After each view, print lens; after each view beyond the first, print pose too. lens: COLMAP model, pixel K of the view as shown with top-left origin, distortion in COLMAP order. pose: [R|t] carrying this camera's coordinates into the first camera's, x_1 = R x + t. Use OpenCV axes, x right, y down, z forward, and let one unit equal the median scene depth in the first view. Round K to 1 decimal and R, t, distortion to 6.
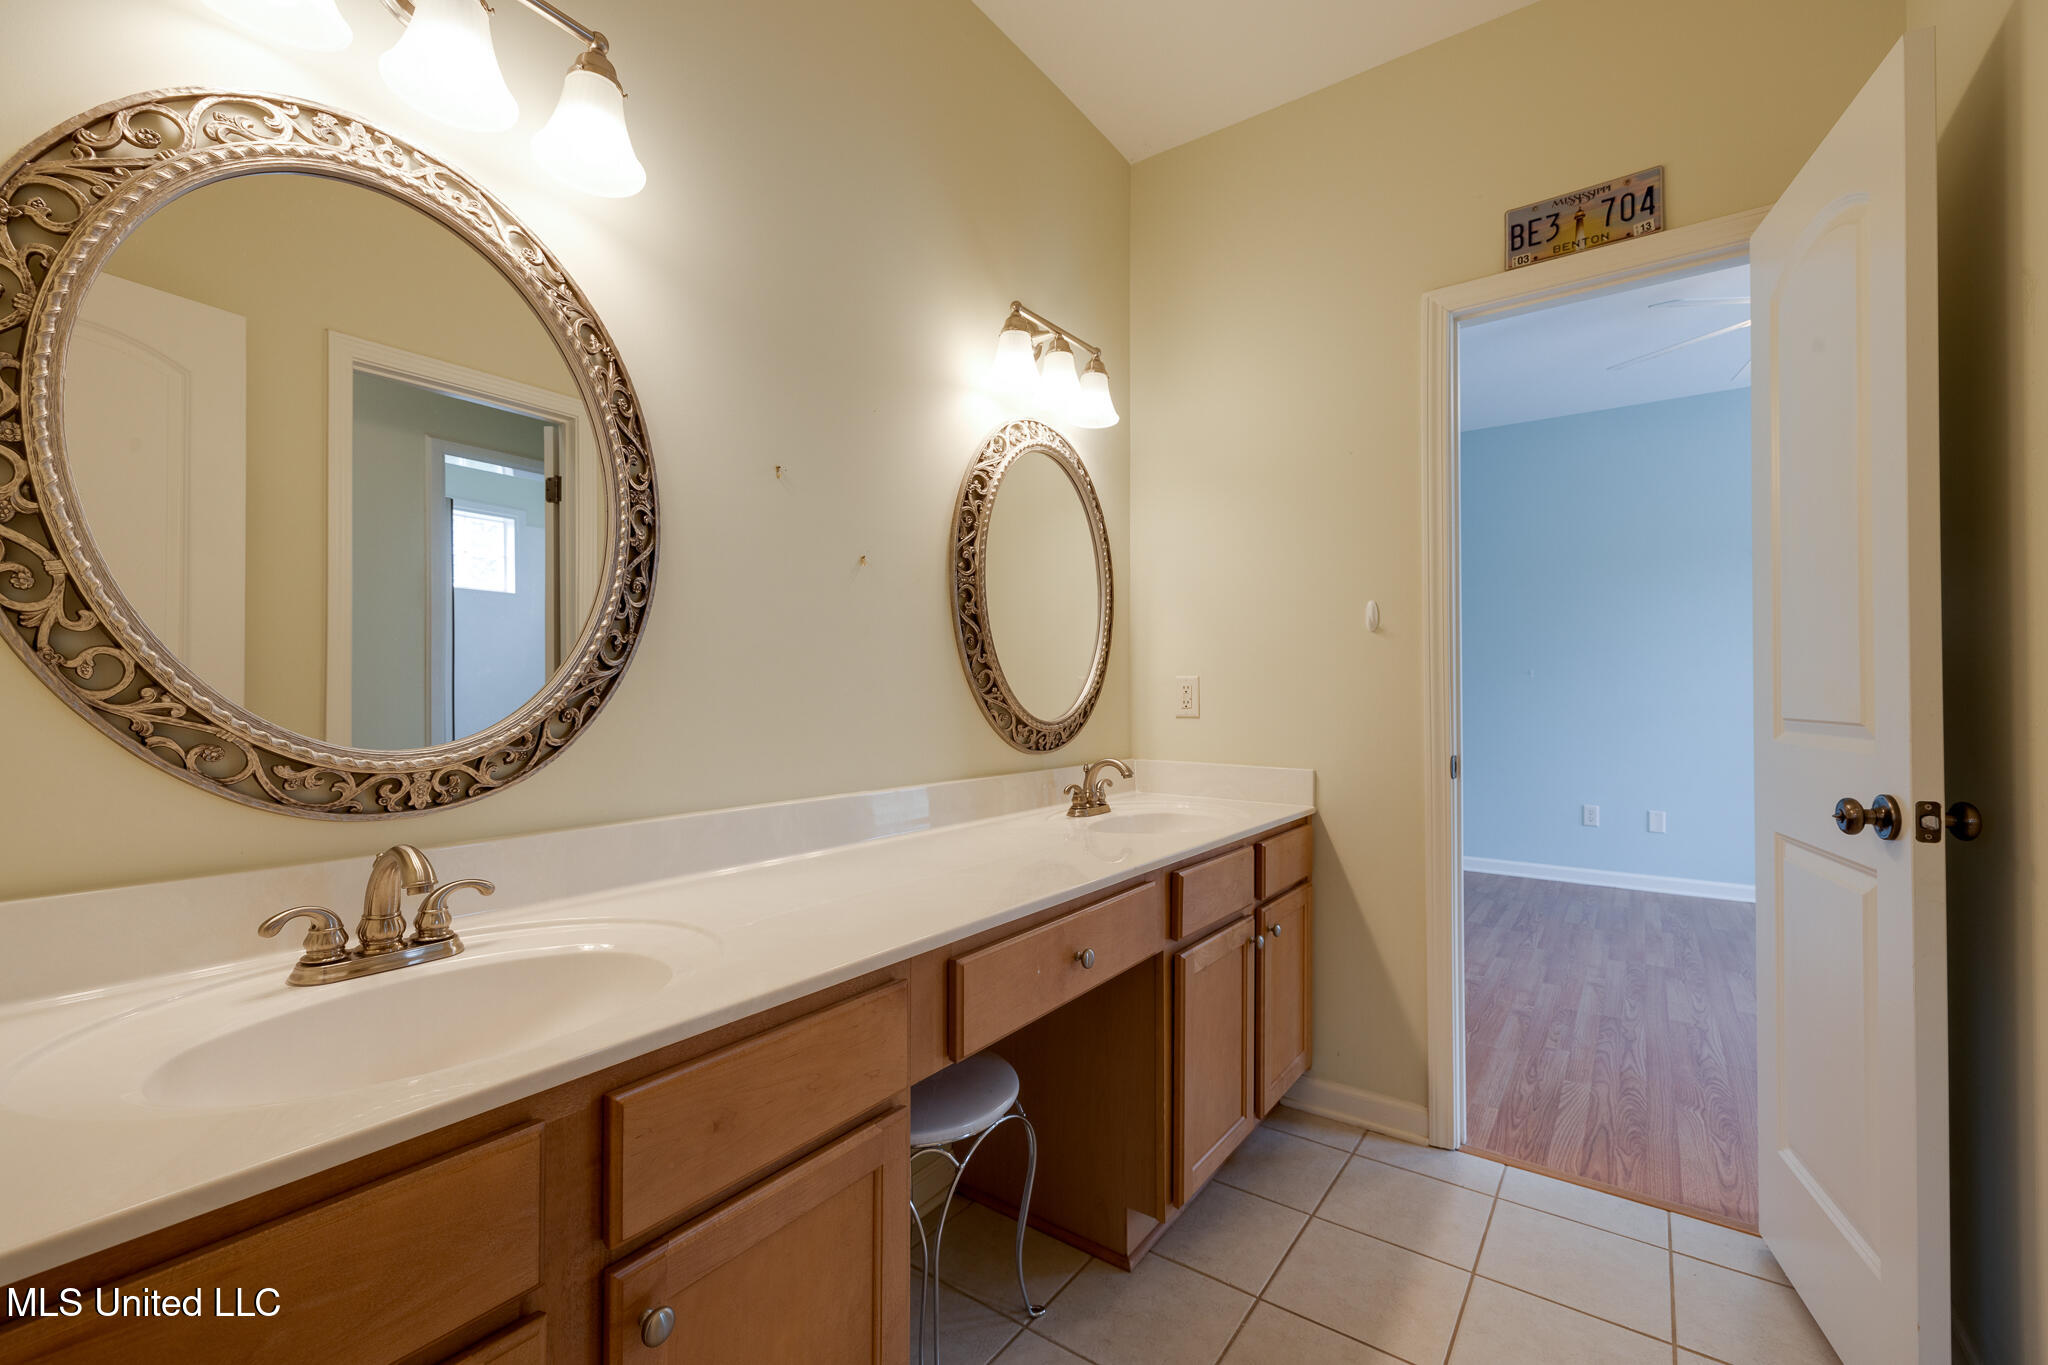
lens RADIAL K [[878.1, 0, 1036.9], [0, 878.1, 683.9], [0, 0, 1]] dist [0.001716, 0.000154]
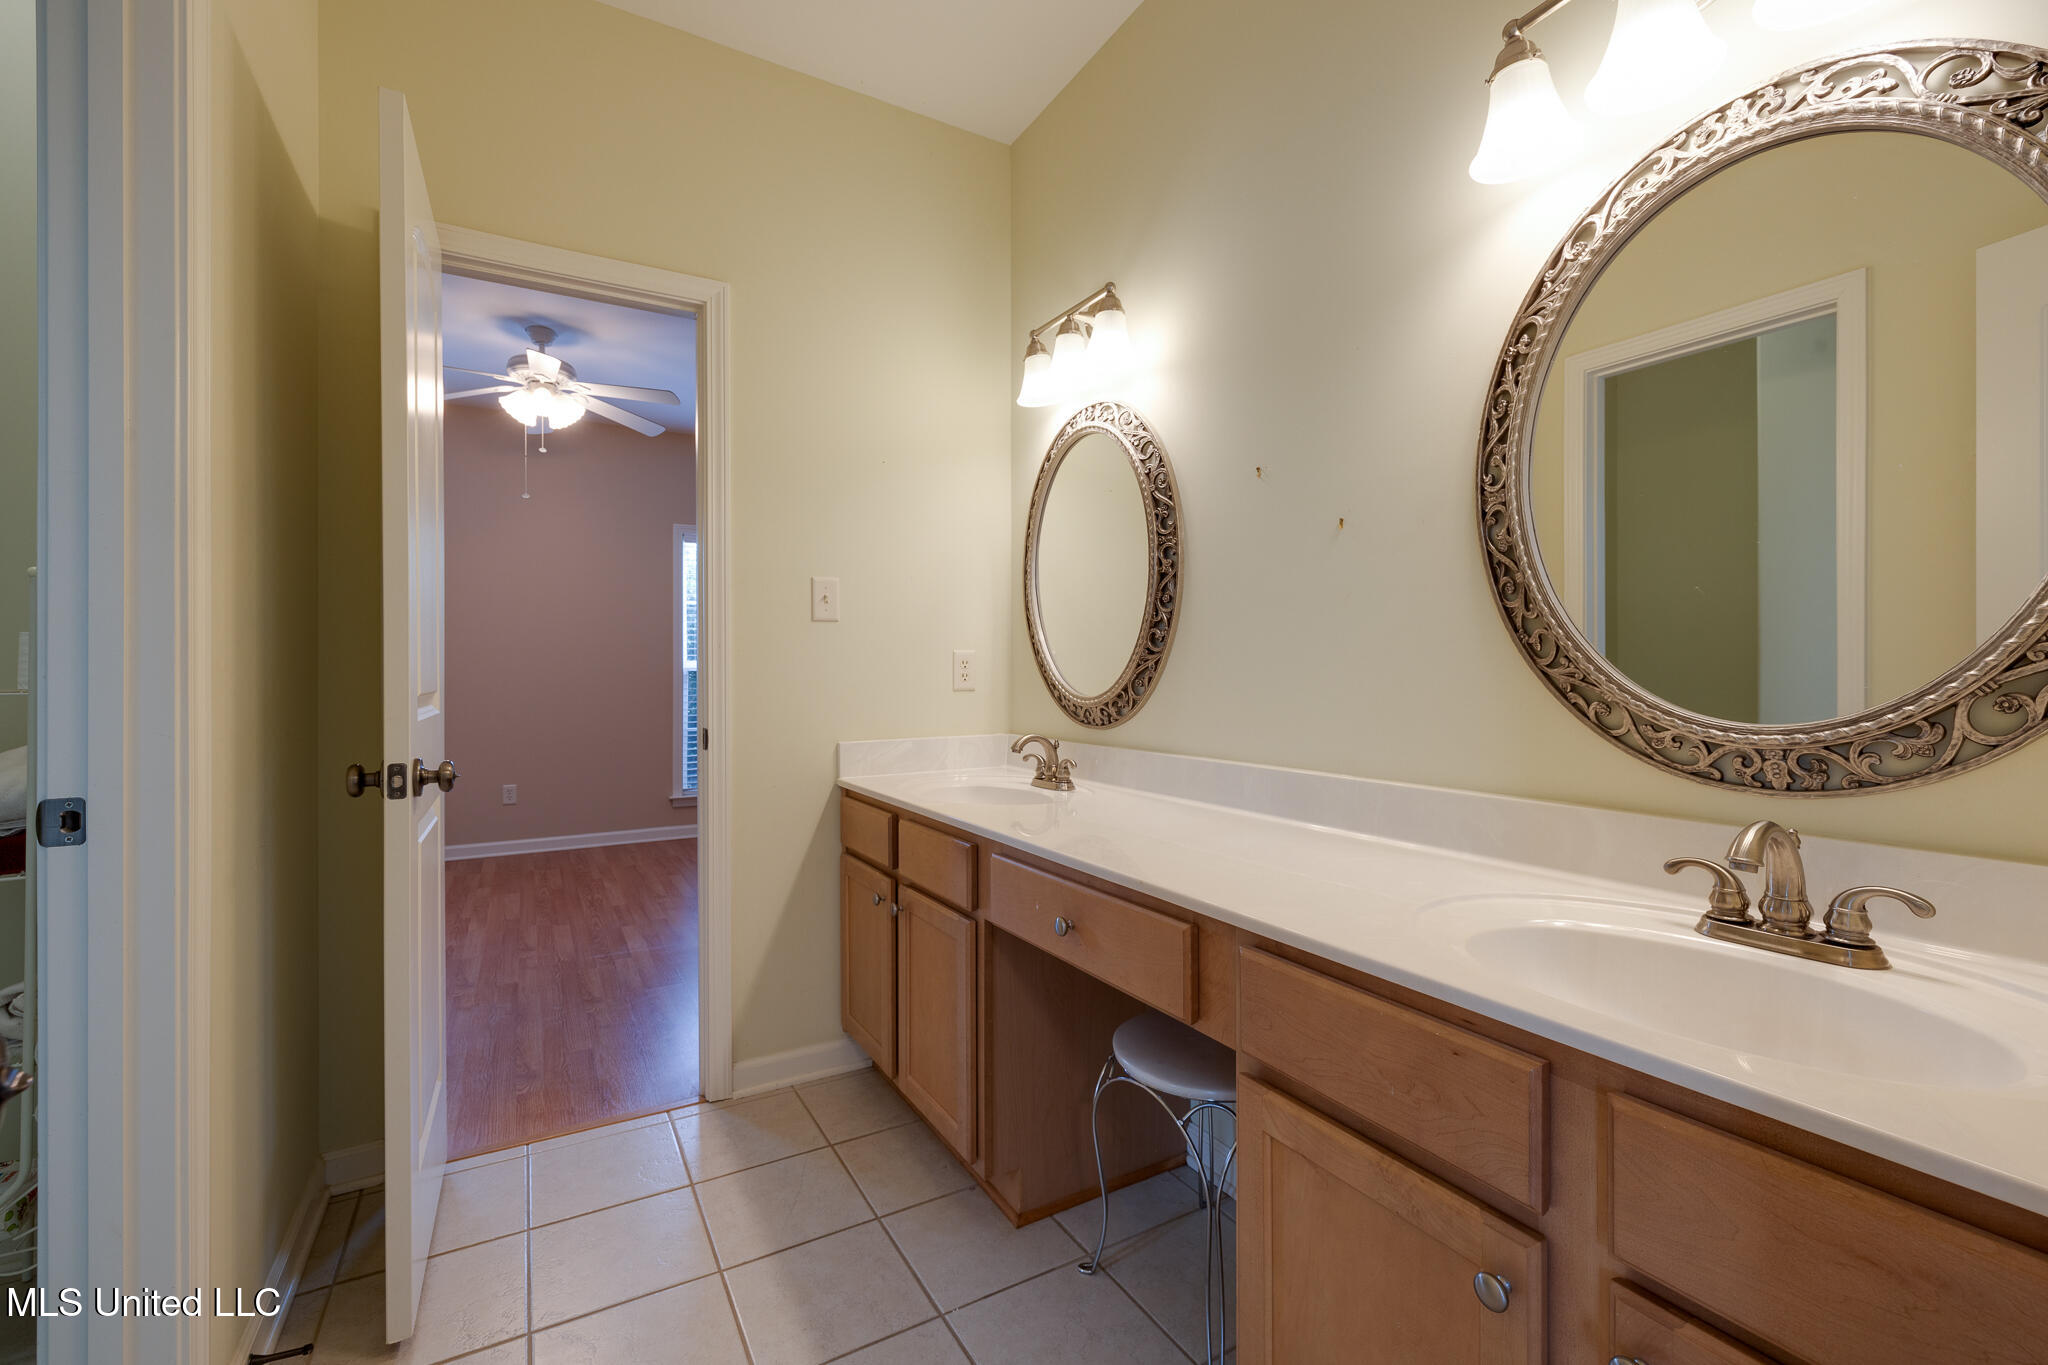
lens RADIAL K [[868.9, 0, 1042.6], [0, 868.9, 696.4], [0, 0, 1]] dist [0.000599, 0.000145]
pose [[-0.411173, 0.029178, -0.911090, 0.971631], [0.015107, 0.999568, 0.025193, 0.015715], [0.911432, -0.003405, -0.411437, 1.387993]]
